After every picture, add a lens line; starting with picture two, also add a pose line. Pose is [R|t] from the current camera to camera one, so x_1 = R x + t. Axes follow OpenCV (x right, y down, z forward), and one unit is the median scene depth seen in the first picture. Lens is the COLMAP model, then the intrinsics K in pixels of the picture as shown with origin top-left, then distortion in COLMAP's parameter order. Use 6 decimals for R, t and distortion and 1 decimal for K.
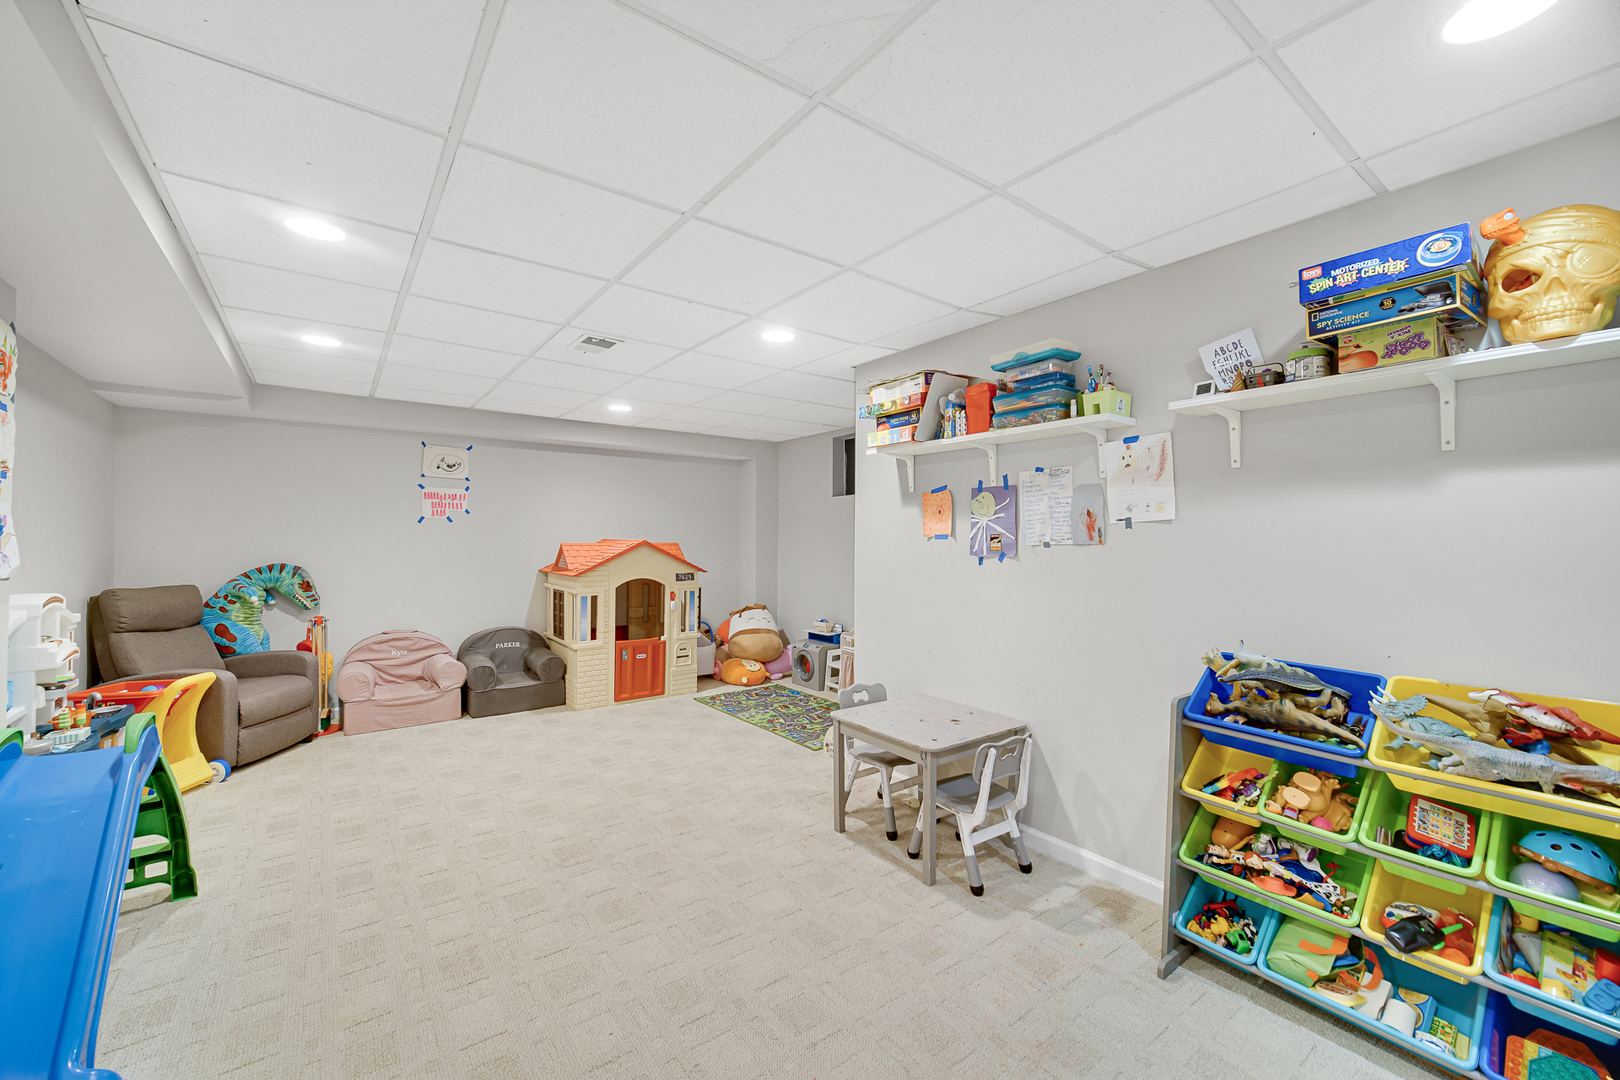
lens RADIAL K [[641.7, 0, 804.3], [0, 641.7, 535.2], [0, 0, 1]] dist [-0.004232, 0.000332]
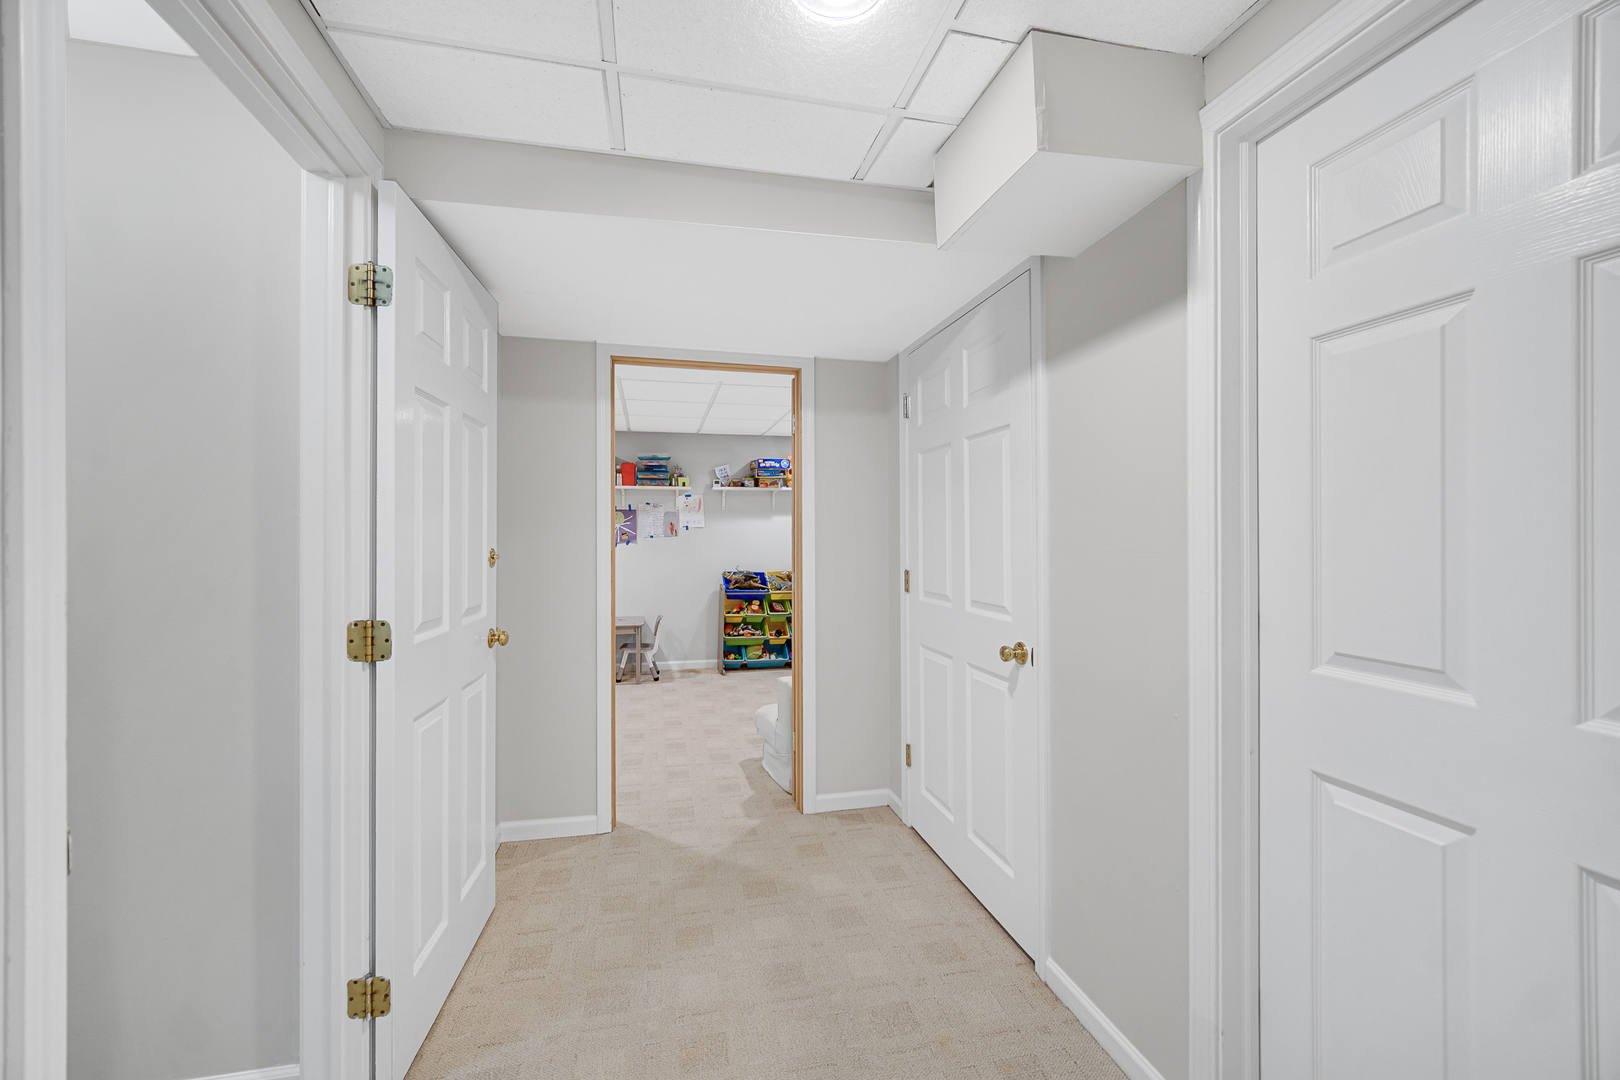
lens RADIAL K [[641.7, 0, 804.9], [0, 641.7, 534.4], [0, 0, 1]] dist [-0.004232, 0.000332]
pose [[0.383155, 0.000575, 0.923684, -1.908305], [0.001254, 0.999999, -0.001142, 0.012312], [-0.923683, 0.001596, 0.383154, -0.488181]]
